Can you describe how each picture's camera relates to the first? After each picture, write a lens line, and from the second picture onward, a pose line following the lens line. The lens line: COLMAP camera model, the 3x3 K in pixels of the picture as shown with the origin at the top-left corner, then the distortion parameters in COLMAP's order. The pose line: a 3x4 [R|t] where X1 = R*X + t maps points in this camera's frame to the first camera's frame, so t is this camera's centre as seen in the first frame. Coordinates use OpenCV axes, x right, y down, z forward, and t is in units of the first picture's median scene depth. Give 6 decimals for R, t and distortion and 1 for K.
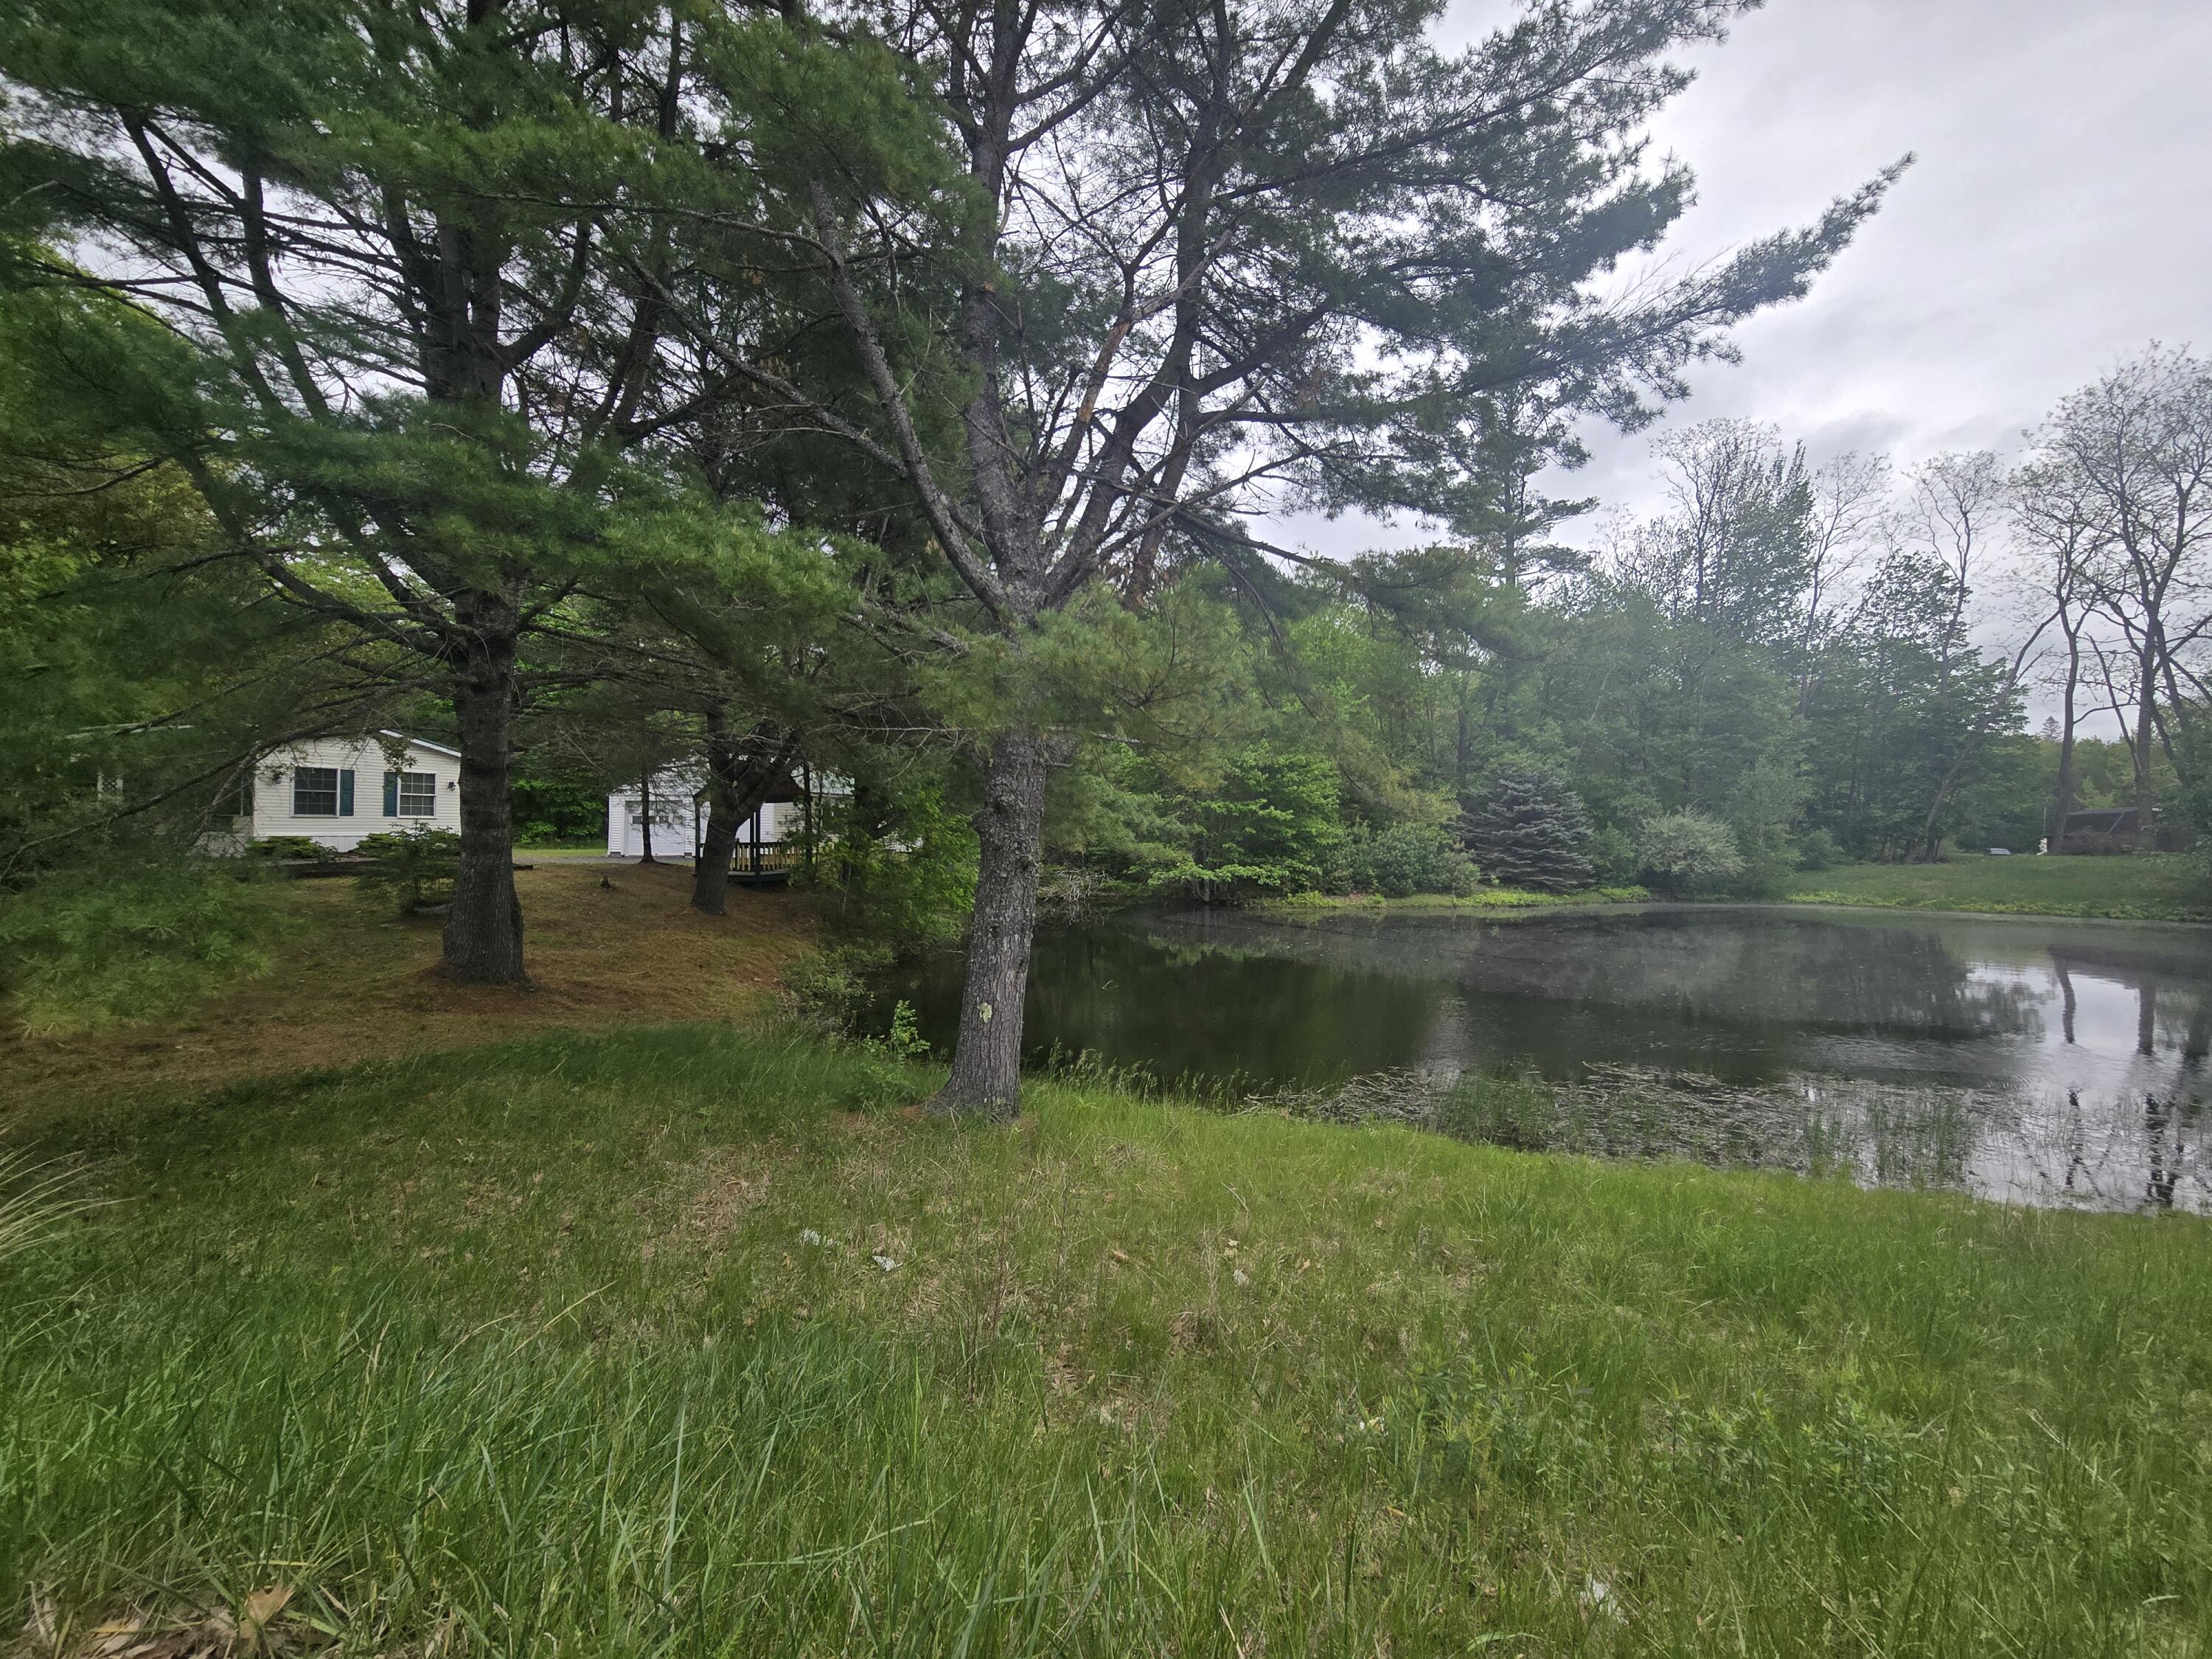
lens RADIAL K [[911.4, 0, 1111.5], [0, 911.4, 810.3], [0, 0, 1]] dist [-0.000715, 0.000212]
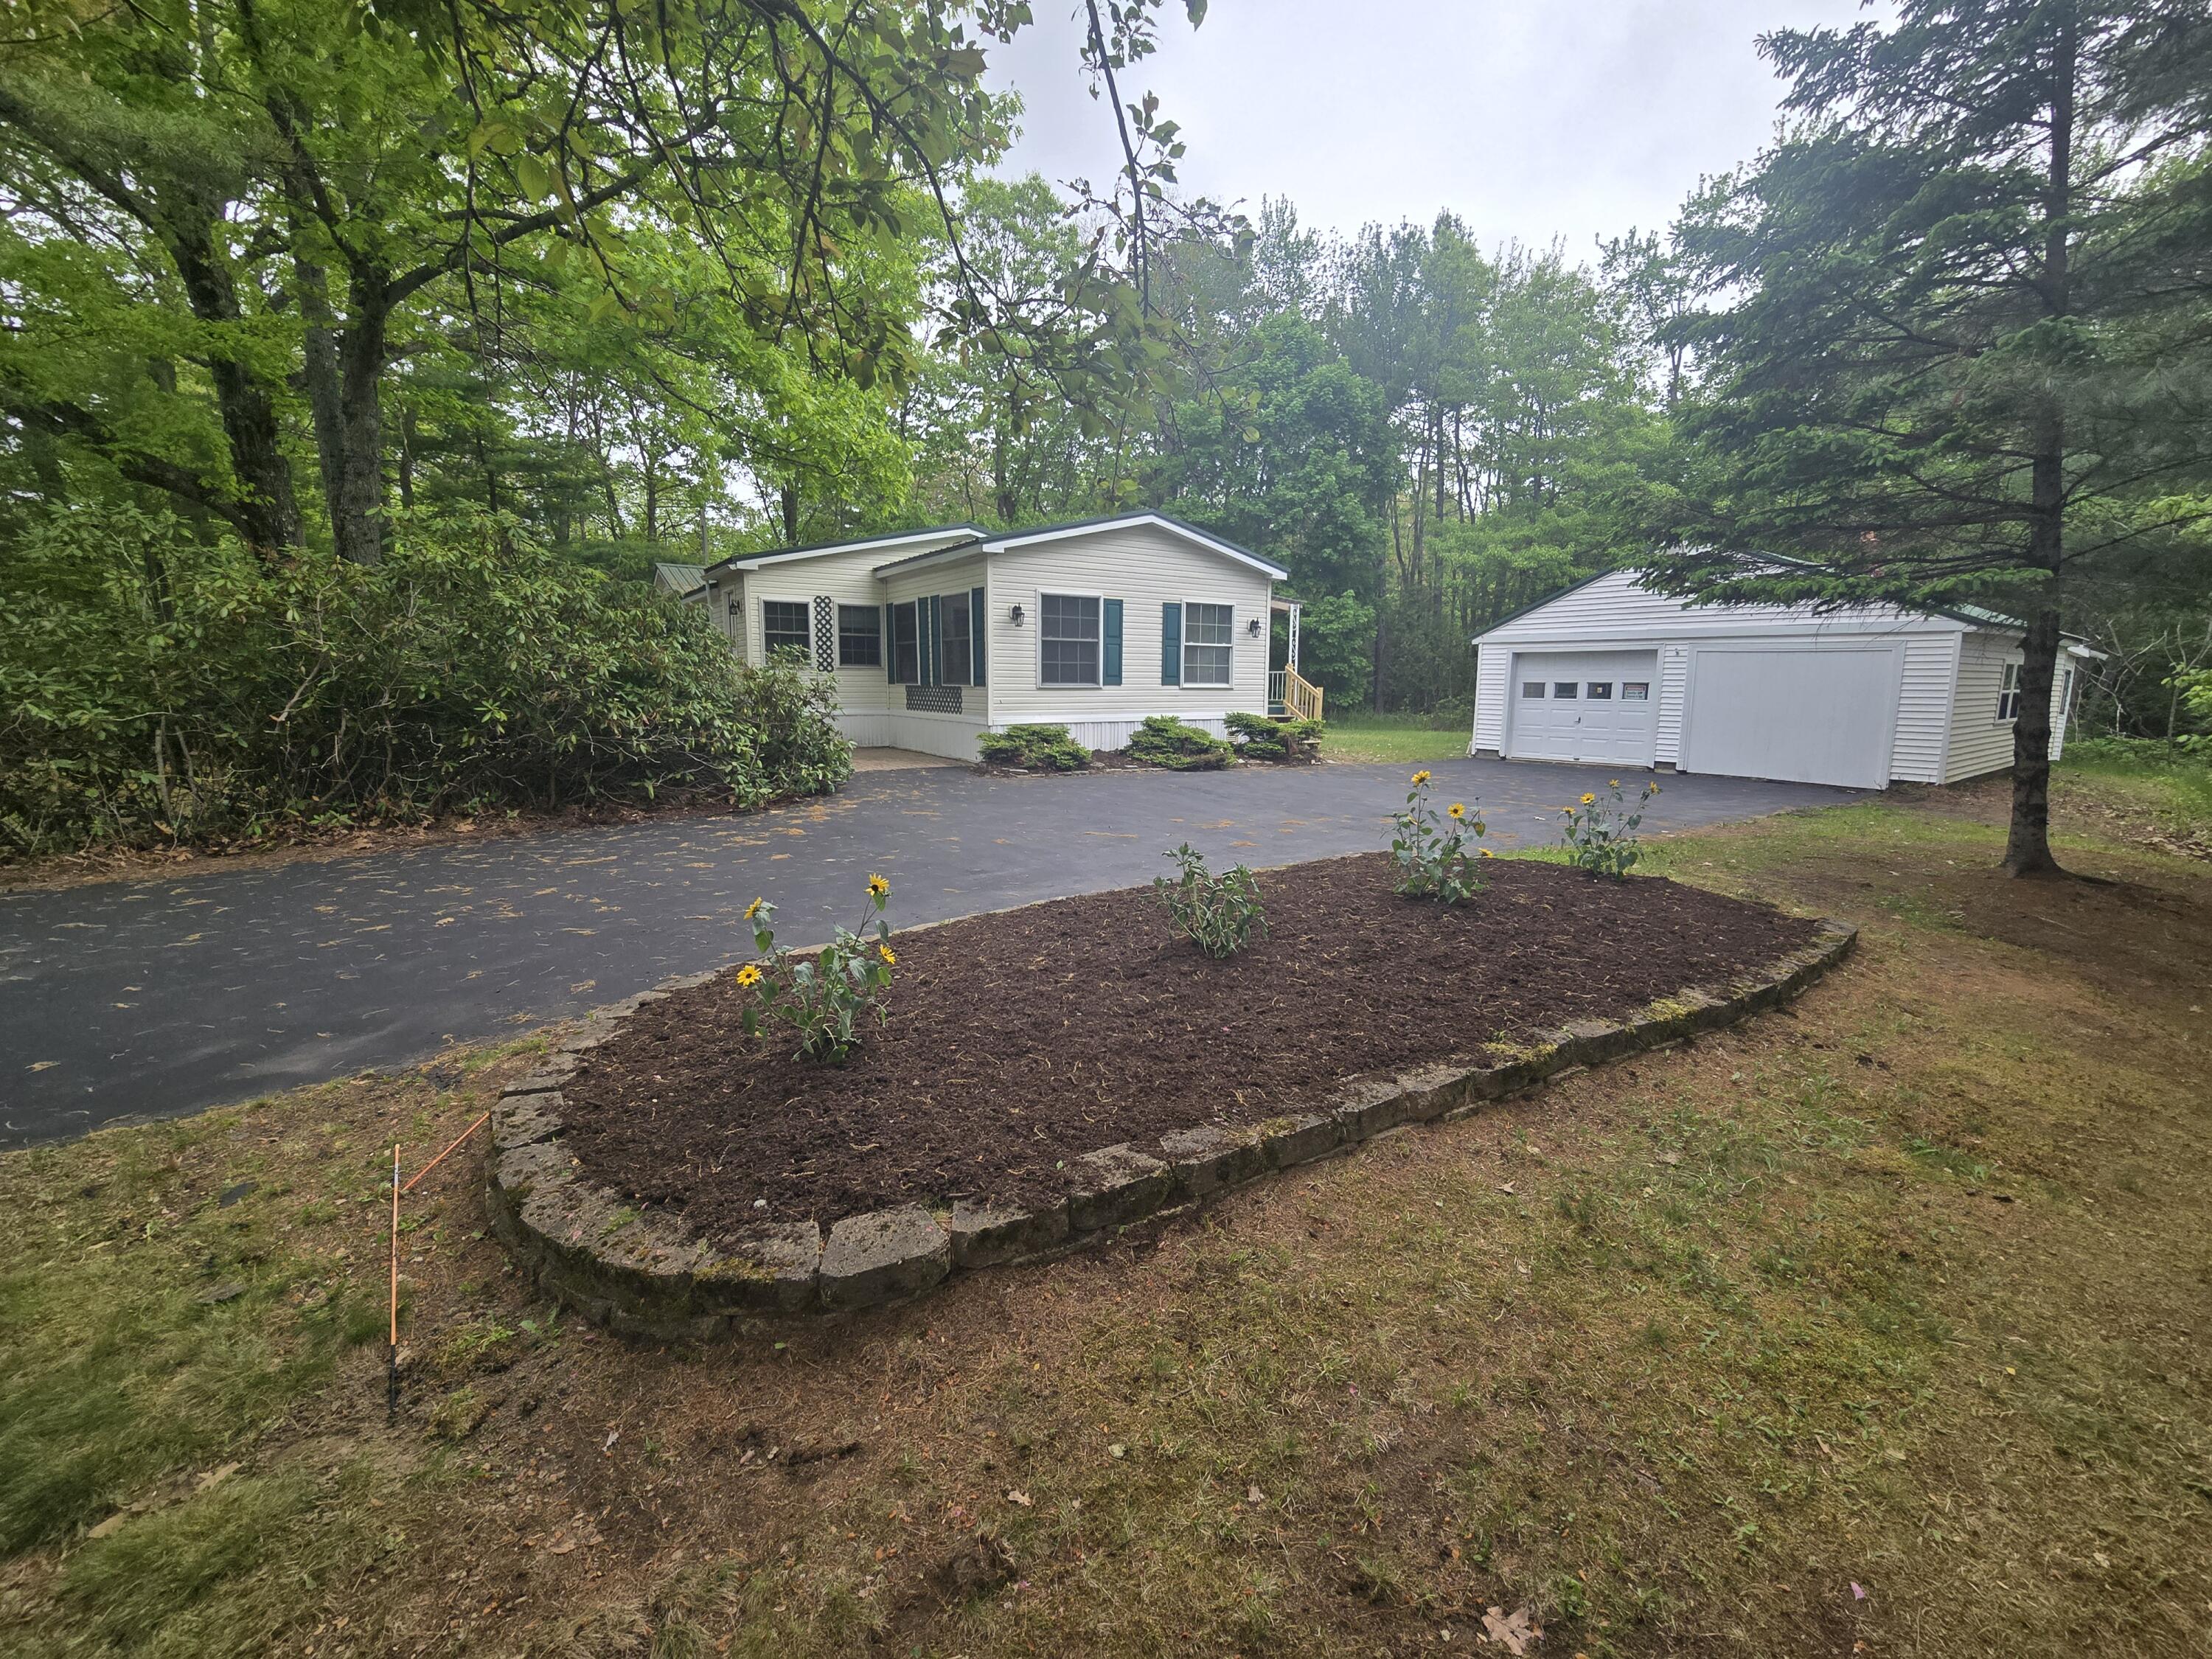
lens RADIAL K [[911.4, 0, 1111.5], [0, 911.4, 810.3], [0, 0, 1]] dist [-0.000715, 0.000212]
pose [[0.802740, 0.090275, -0.589456, -0.378256], [0.004636, 0.987500, 0.157549, -0.004342], [0.596311, -0.129203, 0.792288, 0.411662]]
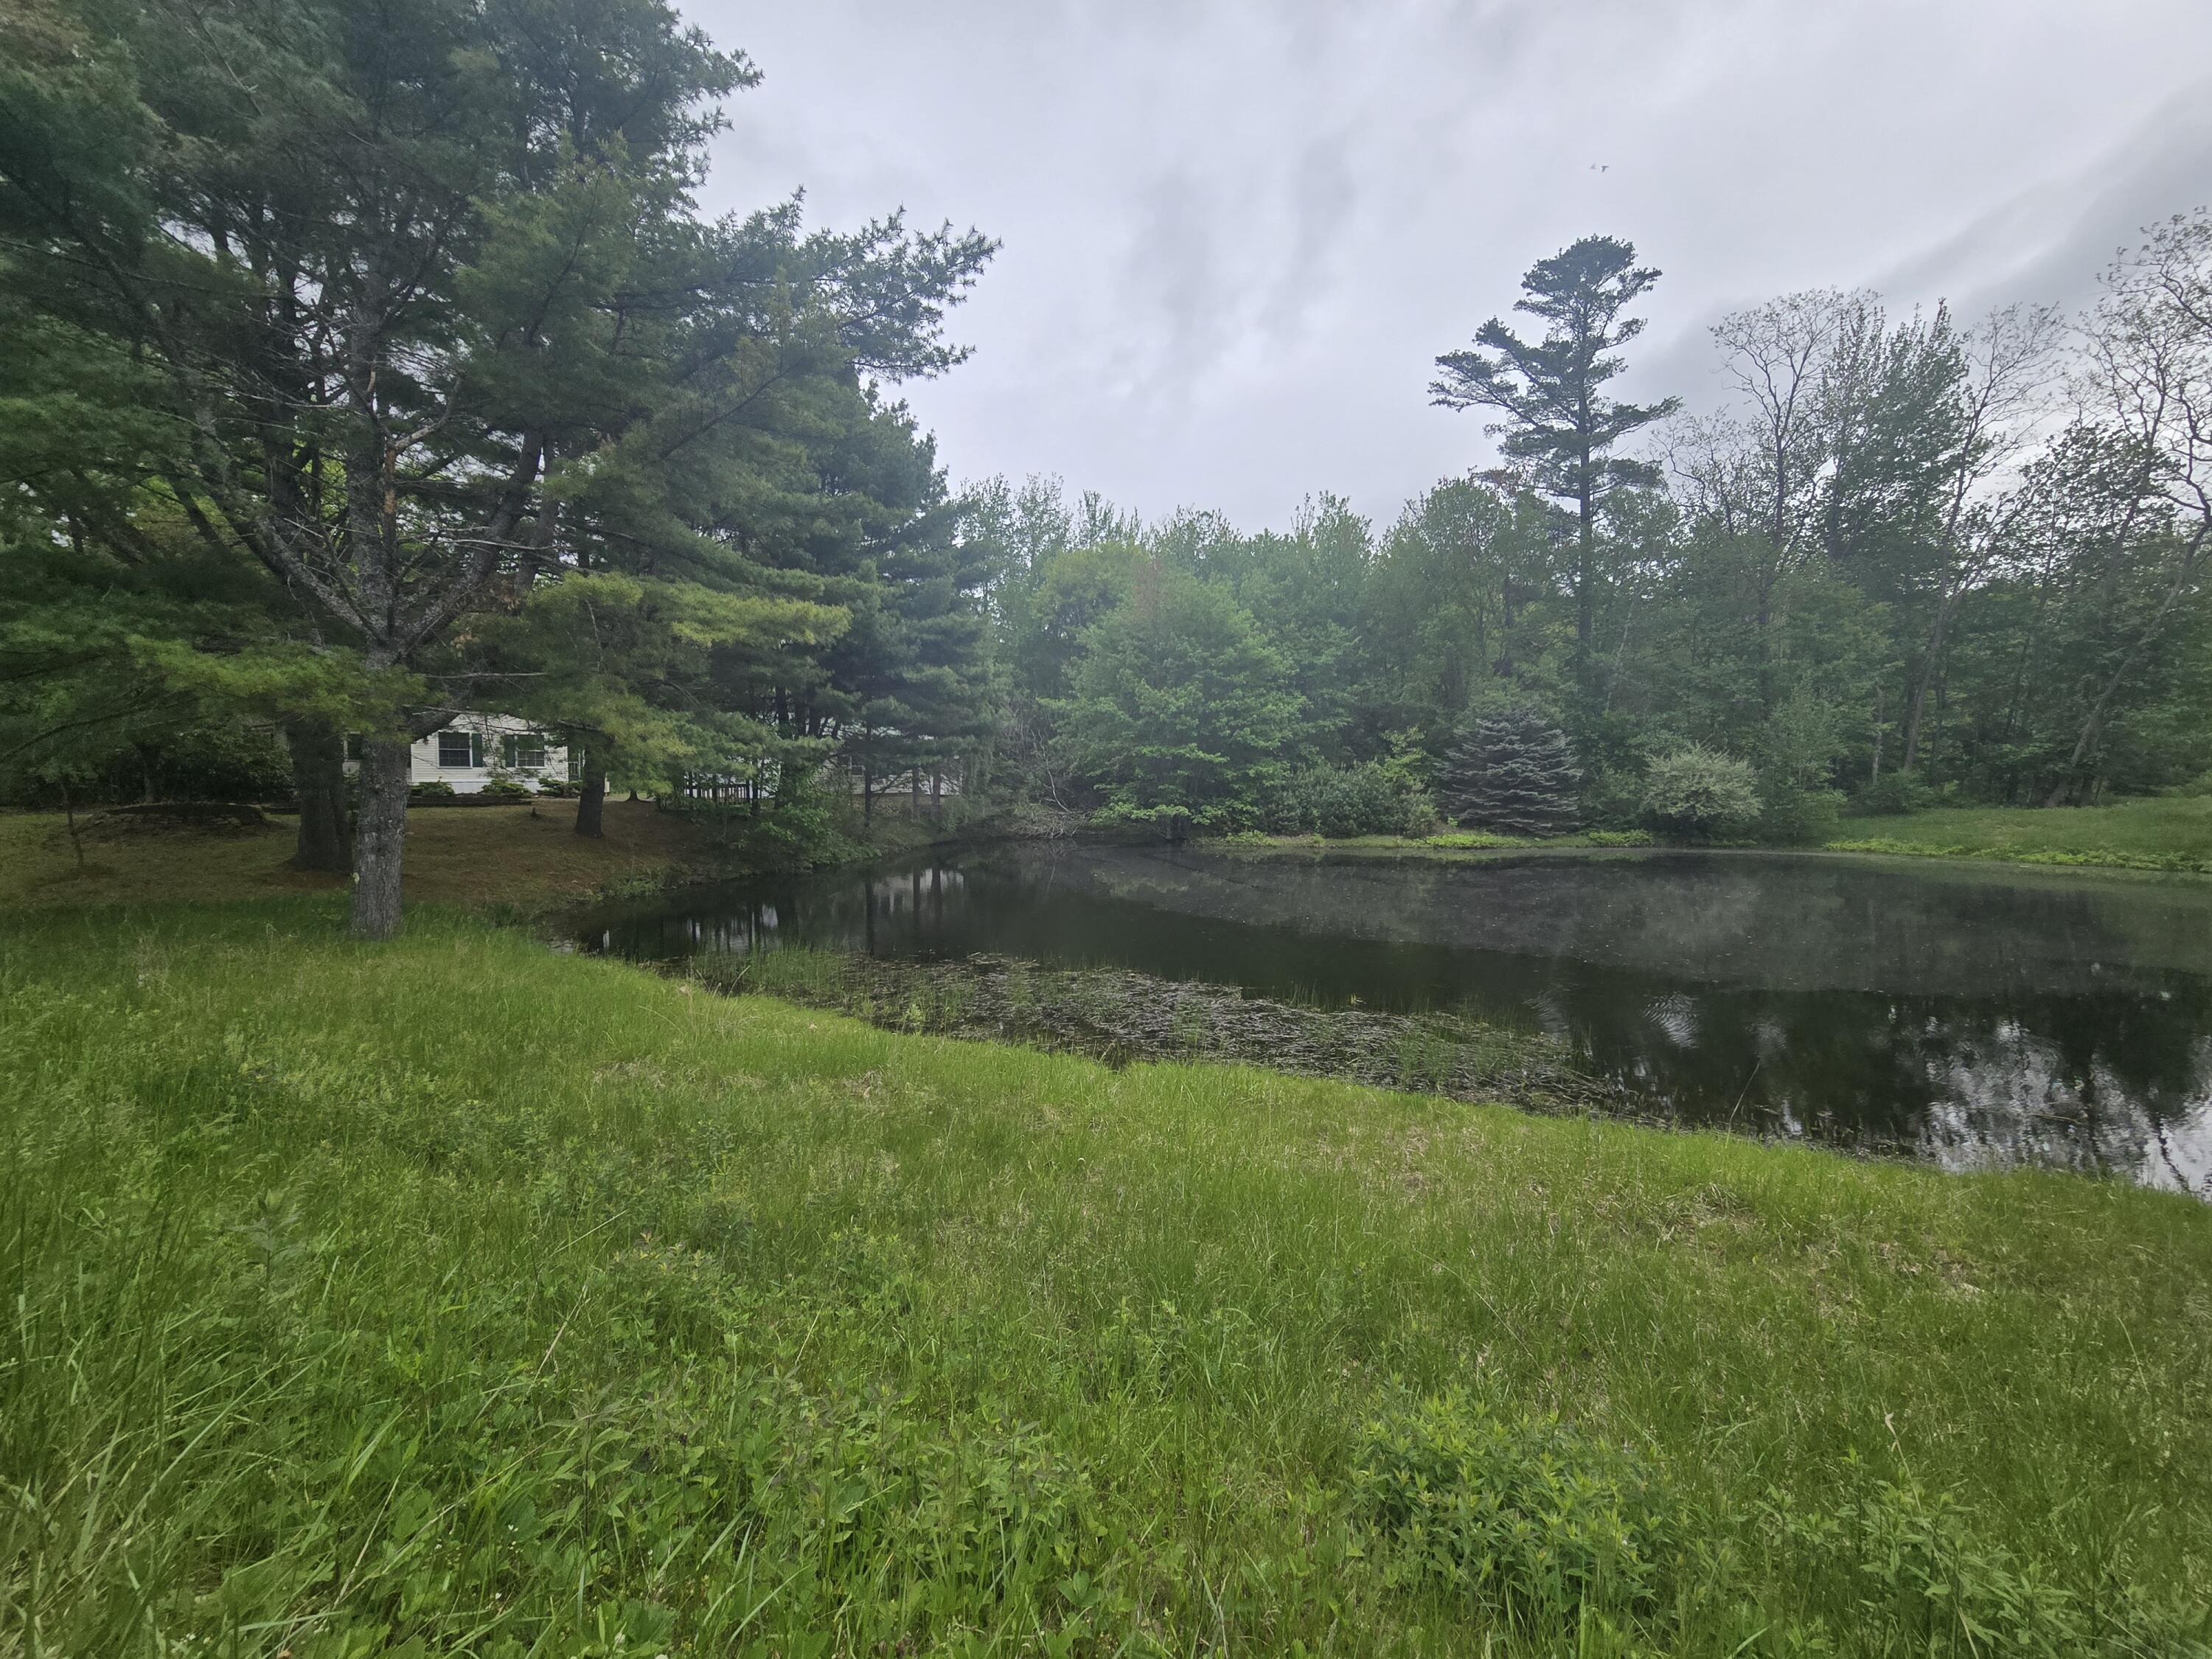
lens RADIAL K [[911.4, 0, 1111.5], [0, 911.4, 810.3], [0, 0, 1]] dist [-0.000715, 0.000212]
pose [[0.960772, 0.003963, -0.277311, 0.345169], [0.012534, 0.998256, 0.057692, 0.003004], [0.277056, -0.058904, 0.959047, -0.045798]]
